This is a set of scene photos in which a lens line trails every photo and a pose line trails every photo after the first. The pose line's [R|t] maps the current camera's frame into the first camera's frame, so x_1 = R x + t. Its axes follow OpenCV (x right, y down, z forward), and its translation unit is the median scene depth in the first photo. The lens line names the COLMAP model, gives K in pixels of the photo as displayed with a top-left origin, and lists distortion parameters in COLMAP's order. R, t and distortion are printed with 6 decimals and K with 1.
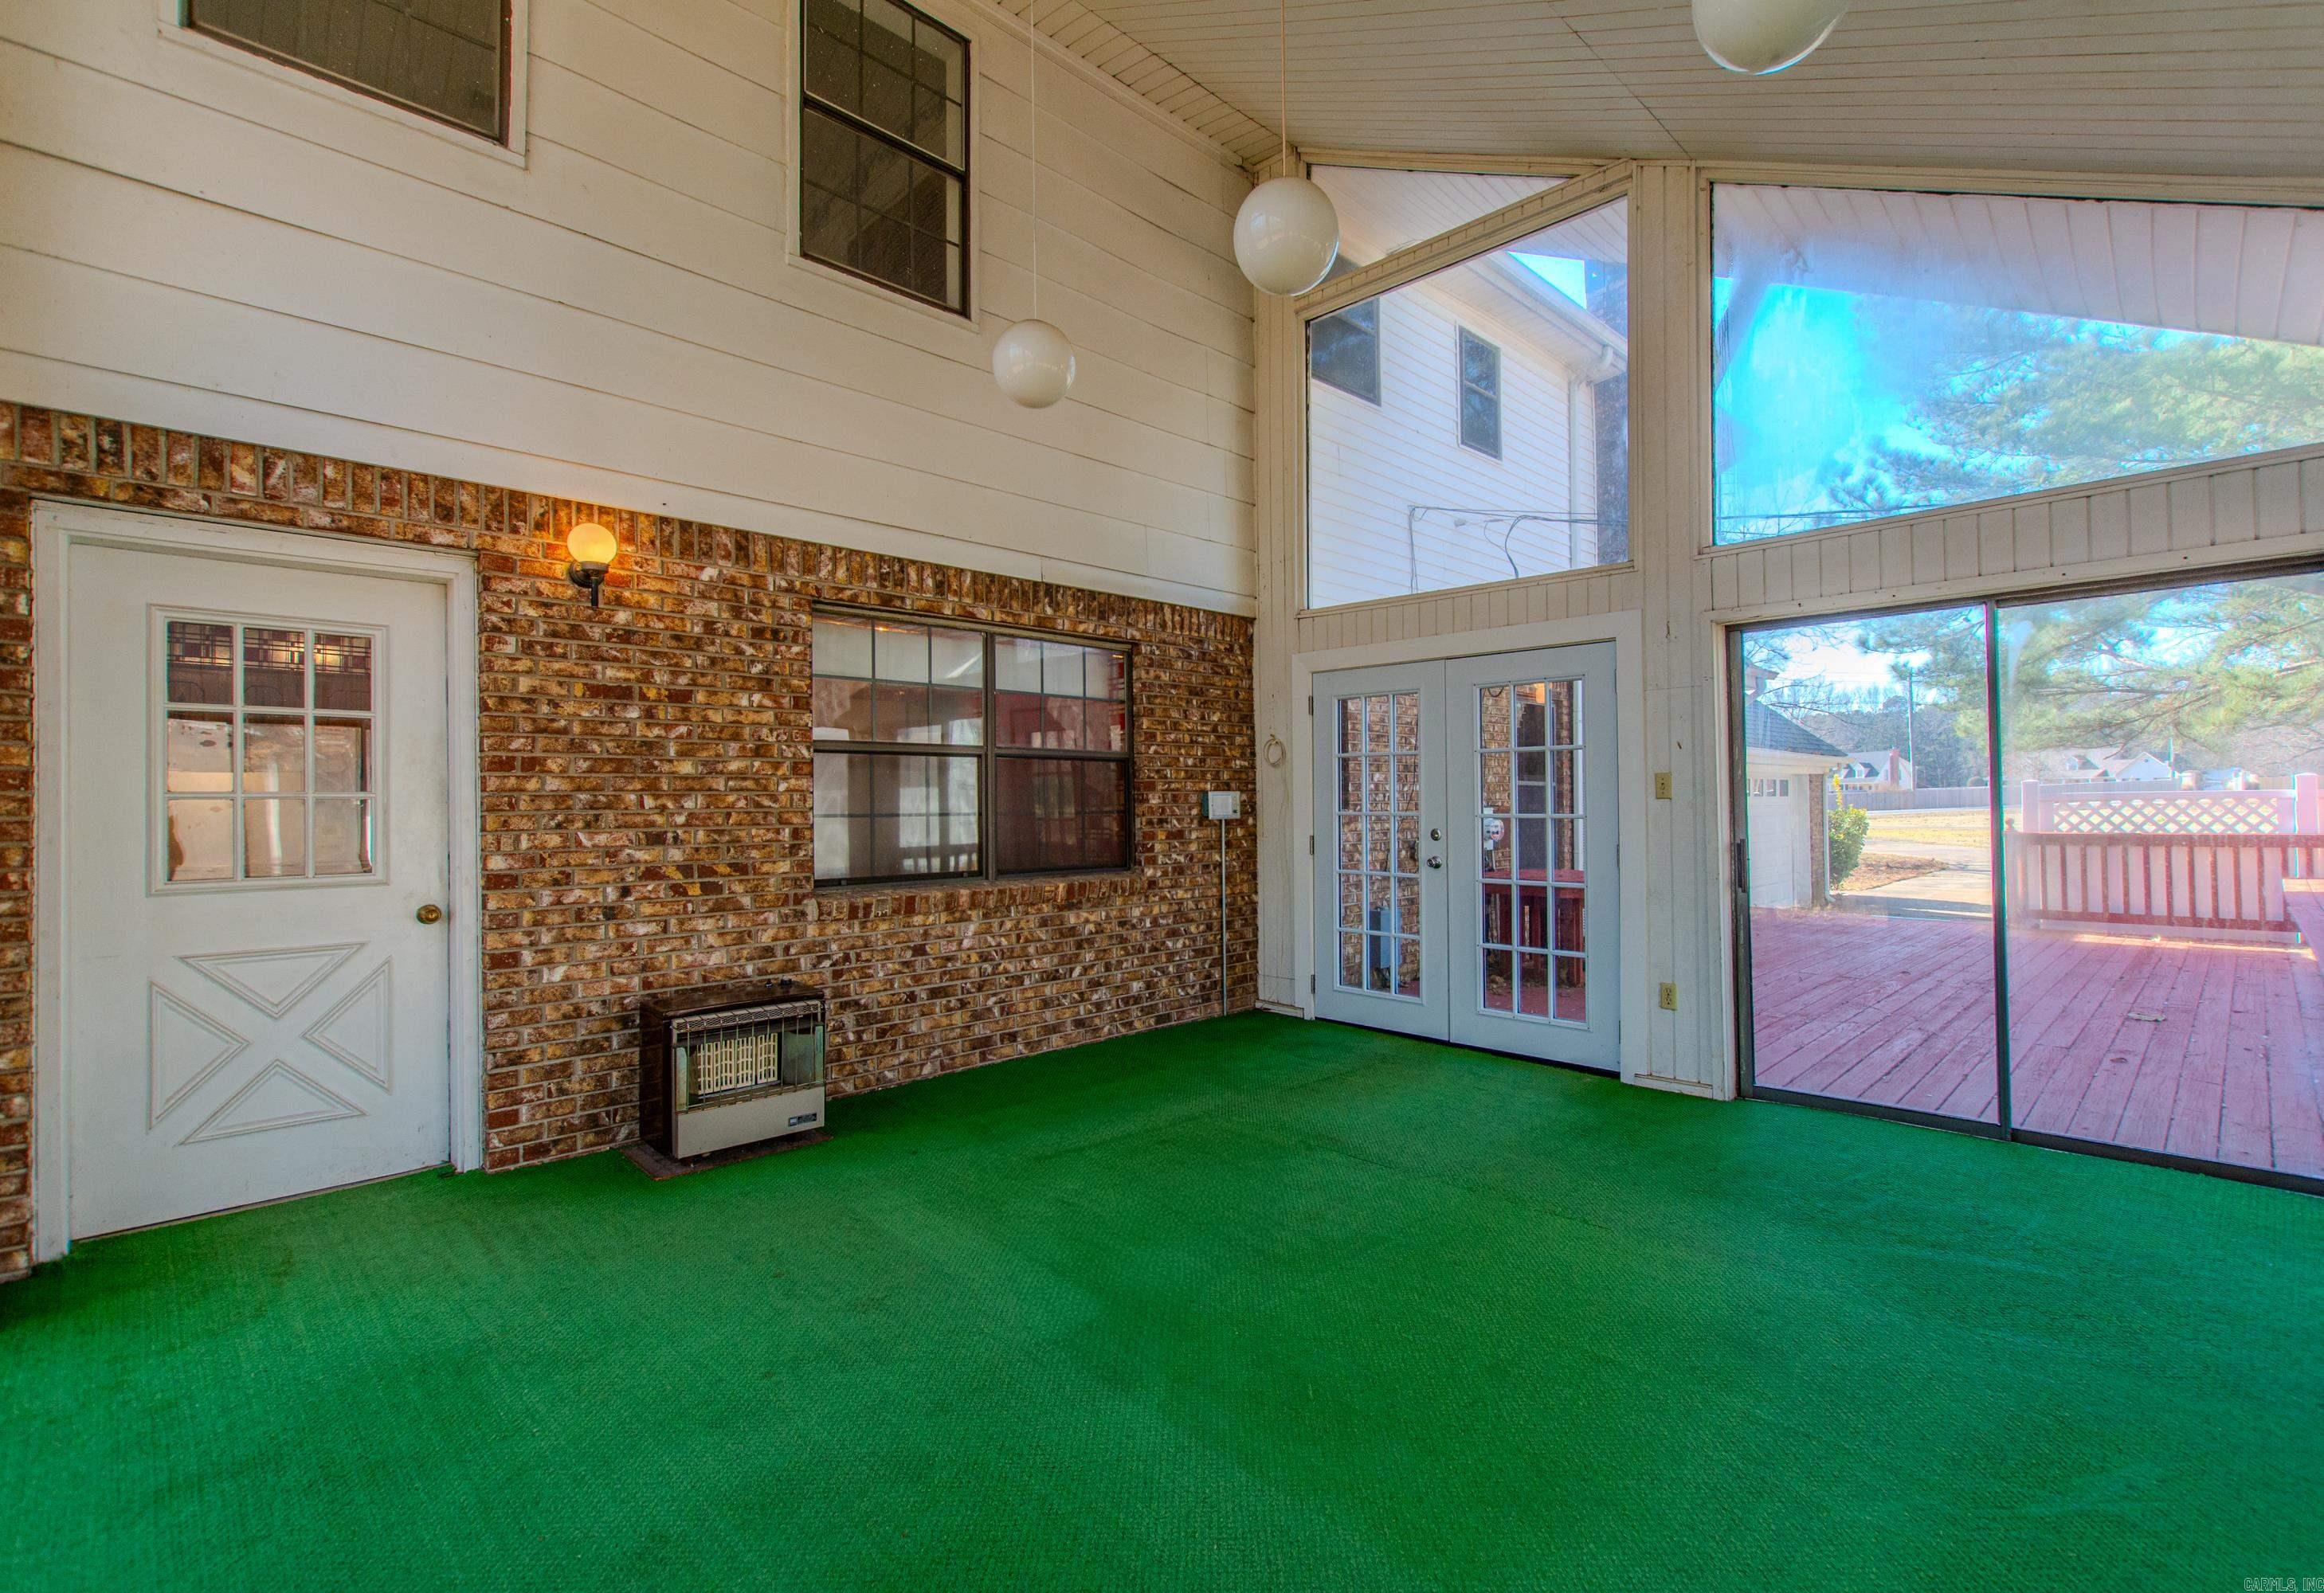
lens RADIAL K [[1085.7, 0, 1167.6], [0, 1085.7, 789.0], [0, 0, 1]] dist [0.000037, 0.000253]
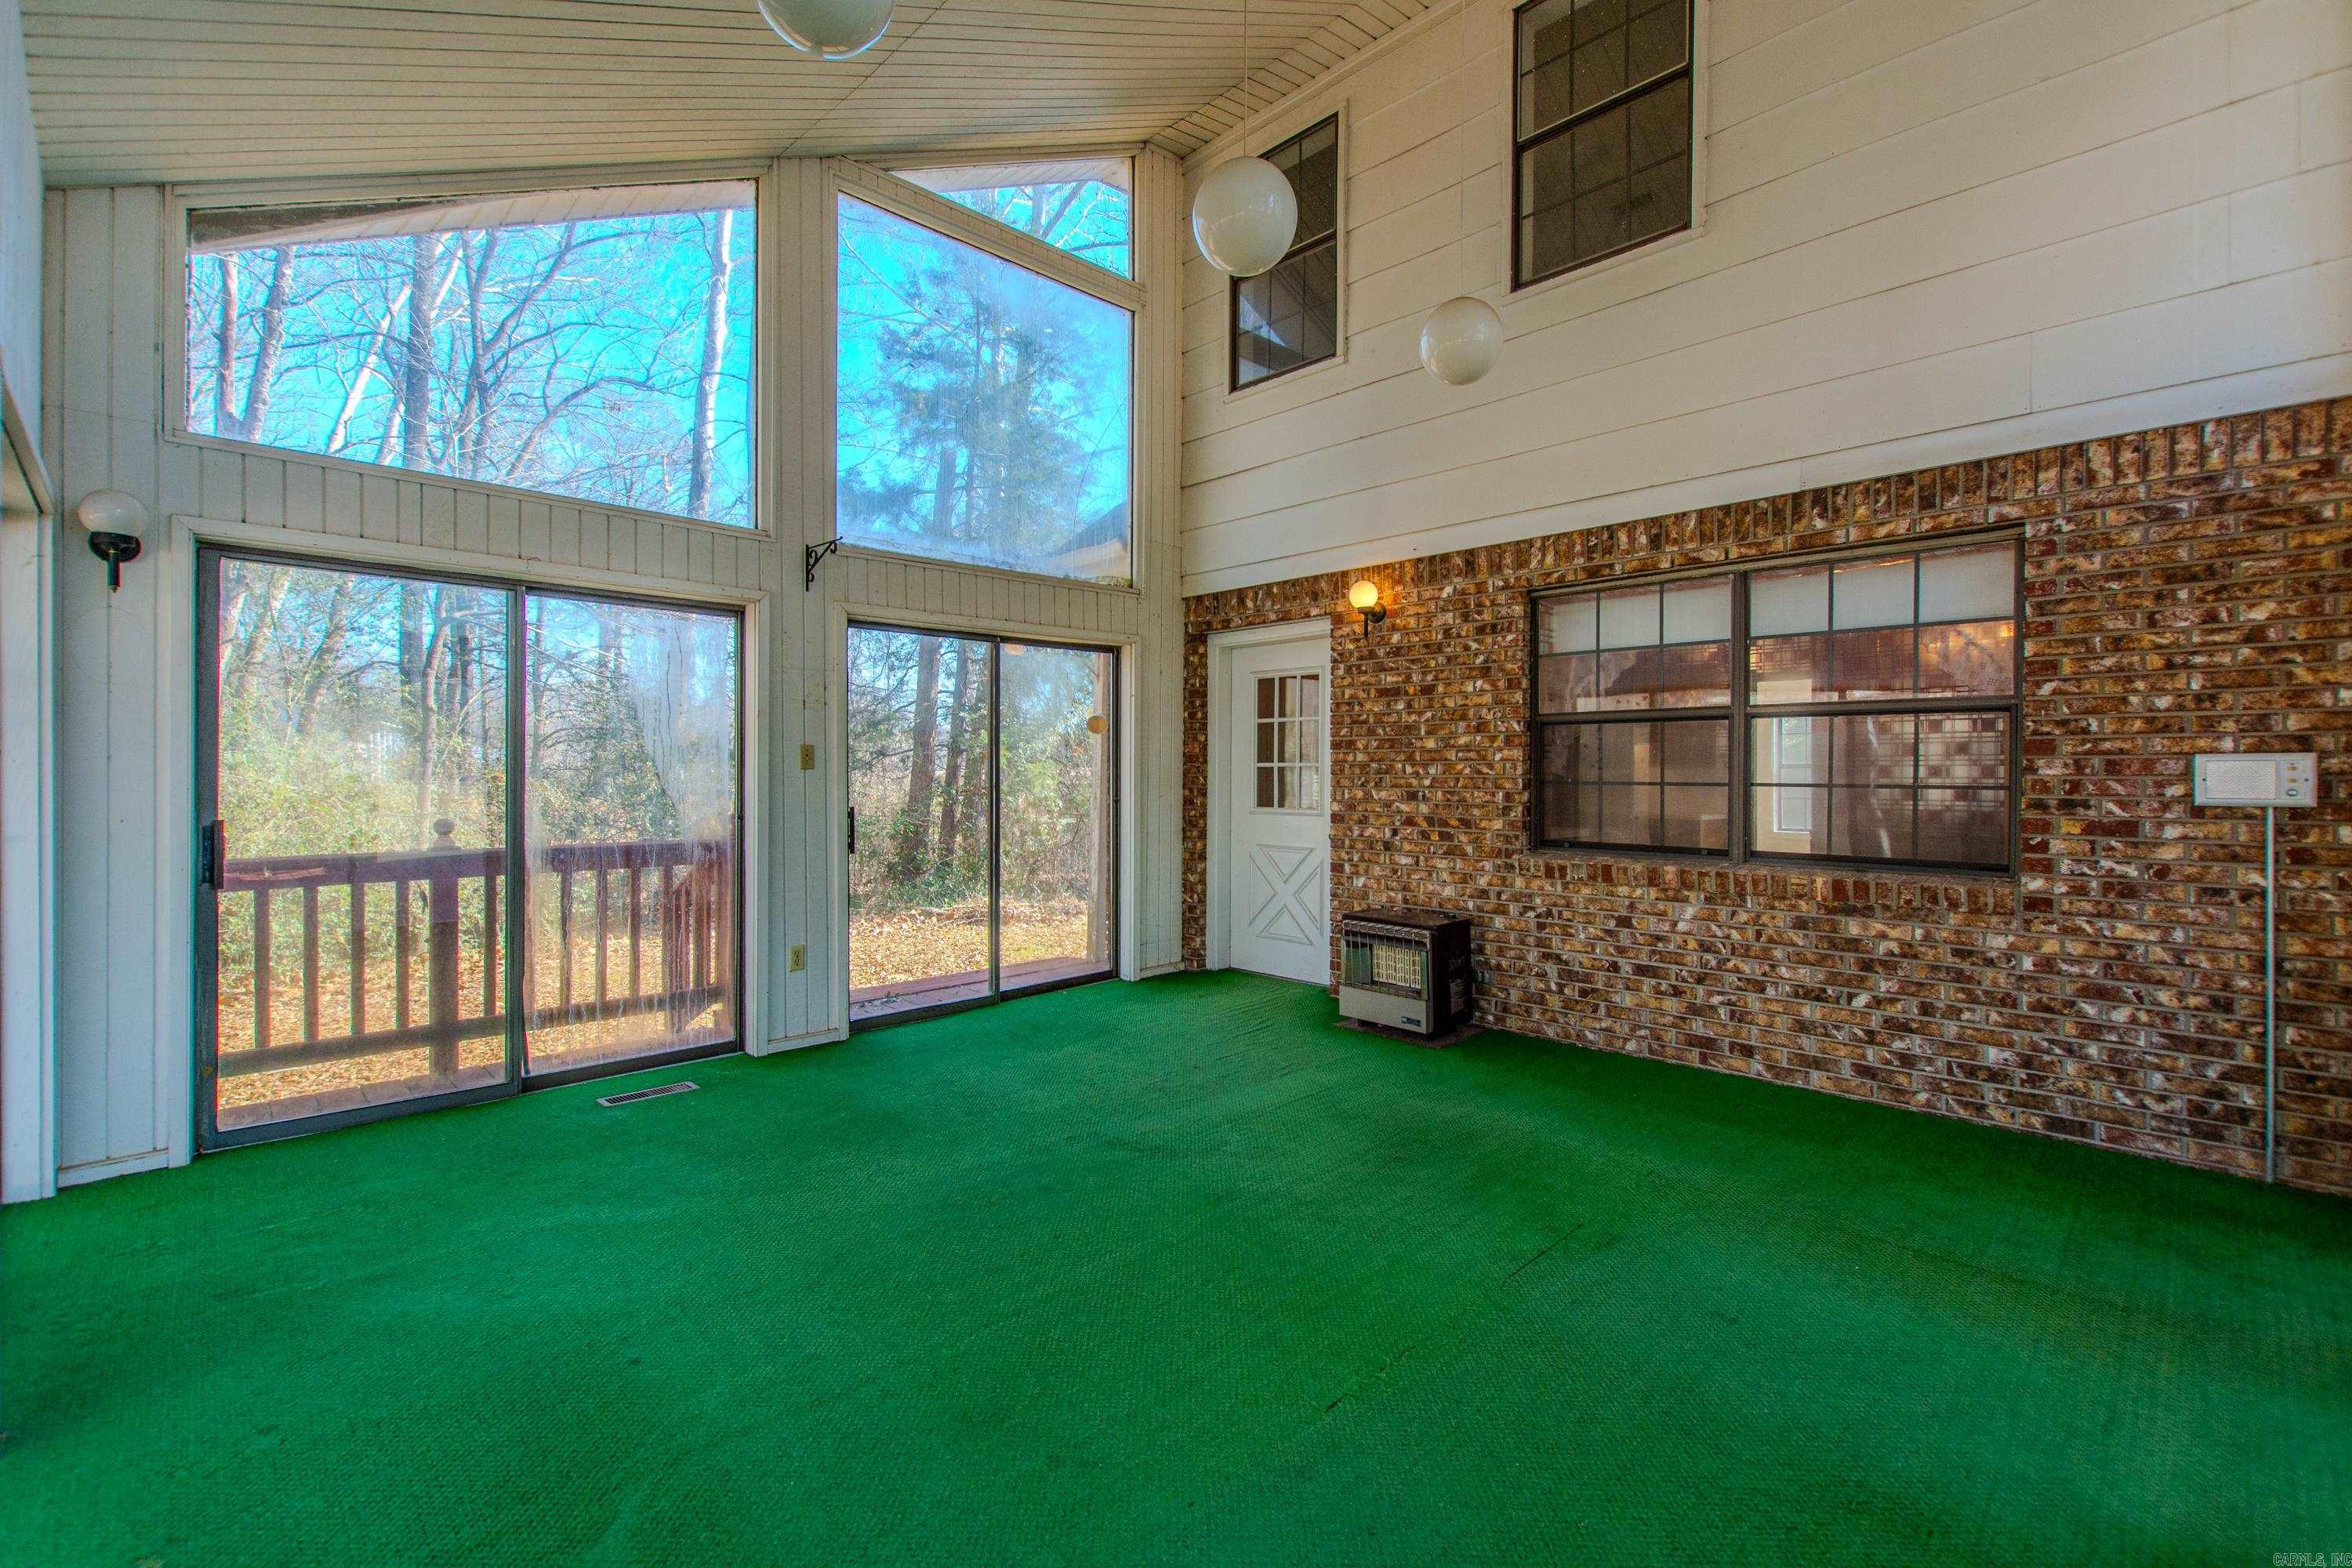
lens RADIAL K [[1012.5, 0, 1184.4], [0, 1012.5, 778.5], [0, 0, 1]] dist [-0.001459, 0.000197]
pose [[-0.009495, 0.013449, -0.999864, 0.699715], [0.009885, 0.999862, 0.013355, 0.003288], [0.999906, -0.009756, -0.009627, 0.626185]]
